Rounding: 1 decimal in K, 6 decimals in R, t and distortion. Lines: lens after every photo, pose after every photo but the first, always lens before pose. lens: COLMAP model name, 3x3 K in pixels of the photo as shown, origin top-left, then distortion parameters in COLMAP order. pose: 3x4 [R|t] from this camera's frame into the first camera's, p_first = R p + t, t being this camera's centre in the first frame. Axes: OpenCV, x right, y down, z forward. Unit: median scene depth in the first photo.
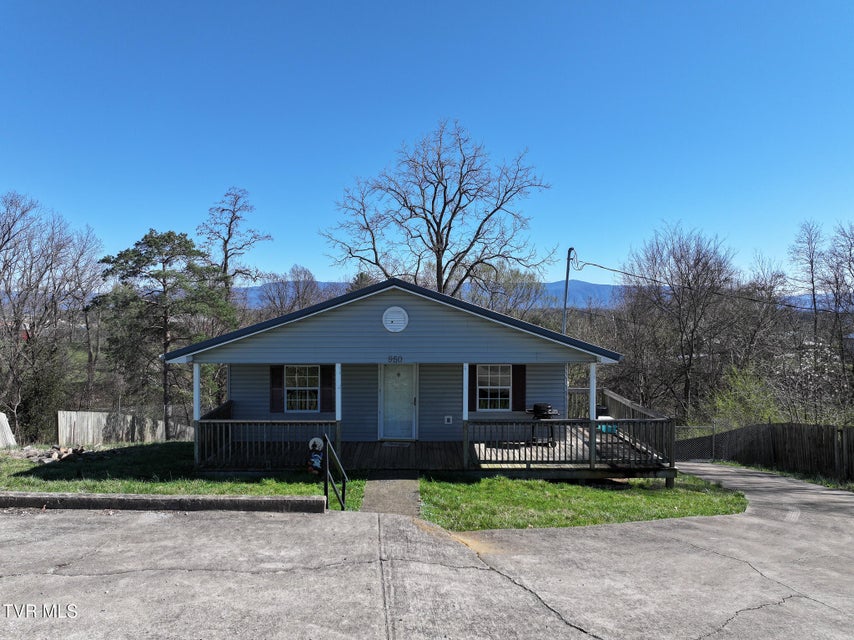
lens RADIAL K [[600.5, 0, 431.0], [0, 600.5, 317.3], [0, 0, 1]] dist [0.010691, -0.000791]
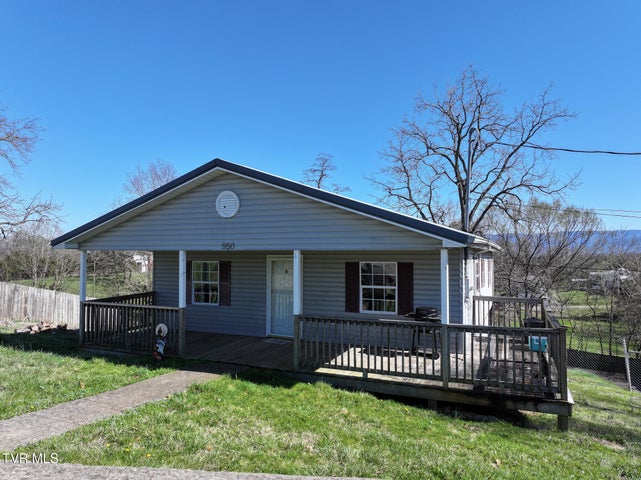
lens RADIAL K [[450.8, 0, 323.5], [0, 450.8, 237.9], [0, 0, 1]] dist [0.010691, -0.000791]
pose [[0.909589, -0.015993, -0.415202, 0.358898], [-0.004603, 0.998810, -0.048555, 0.086785], [0.415485, 0.046076, 0.908432, 0.392149]]
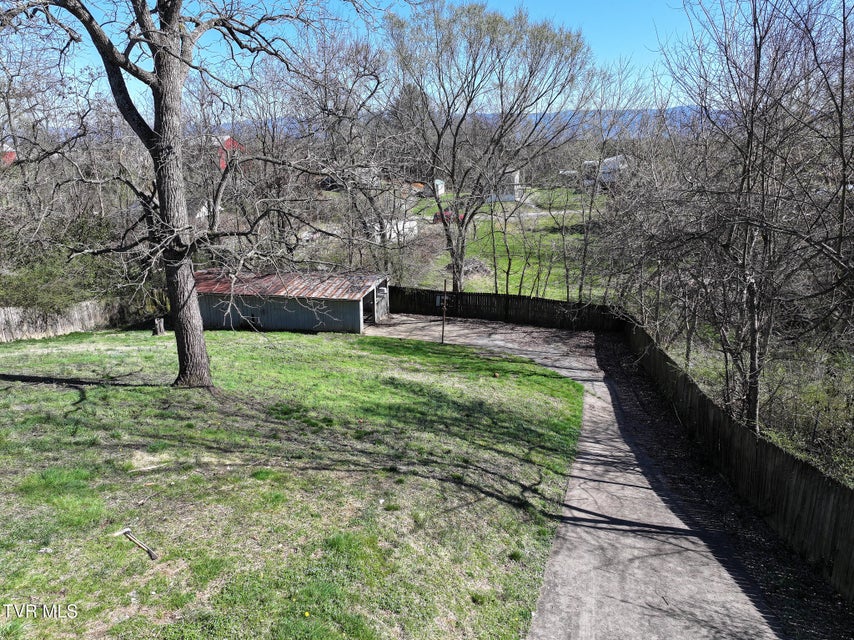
lens RADIAL K [[600.5, 0, 431.0], [0, 600.5, 317.3], [0, 0, 1]] dist [0.010691, -0.000791]
pose [[0.987640, 0.040539, -0.151406, 0.669758], [0.001480, 0.963518, 0.267640, 0.158610], [0.156732, -0.264556, 0.951549, 1.898728]]
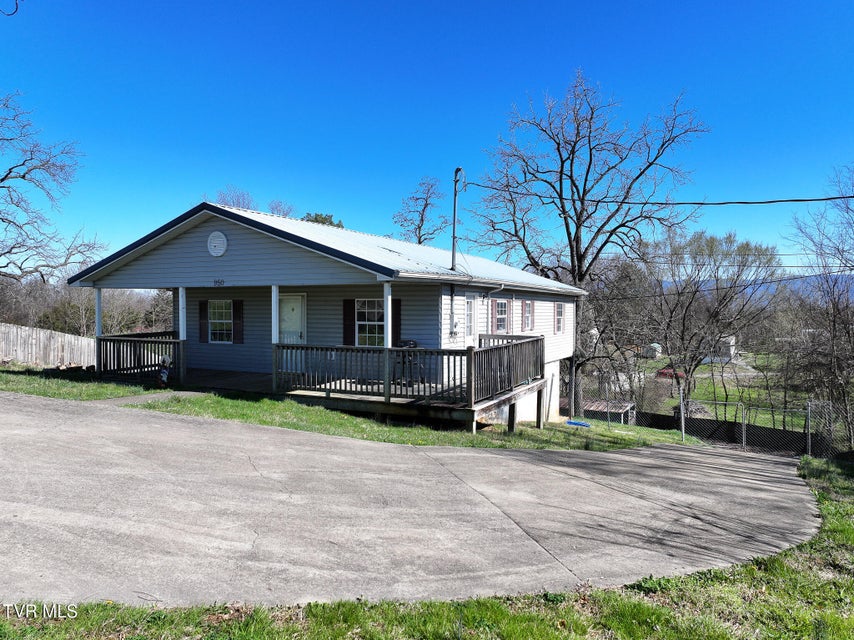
lens RADIAL K [[600.5, 0, 431.0], [0, 600.5, 317.3], [0, 0, 1]] dist [0.010691, -0.000791]
pose [[0.884815, 0.006661, -0.465895, 0.719244], [-0.005169, 0.999977, 0.004481, 0.117732], [0.465914, -0.001557, 0.884829, 0.235773]]
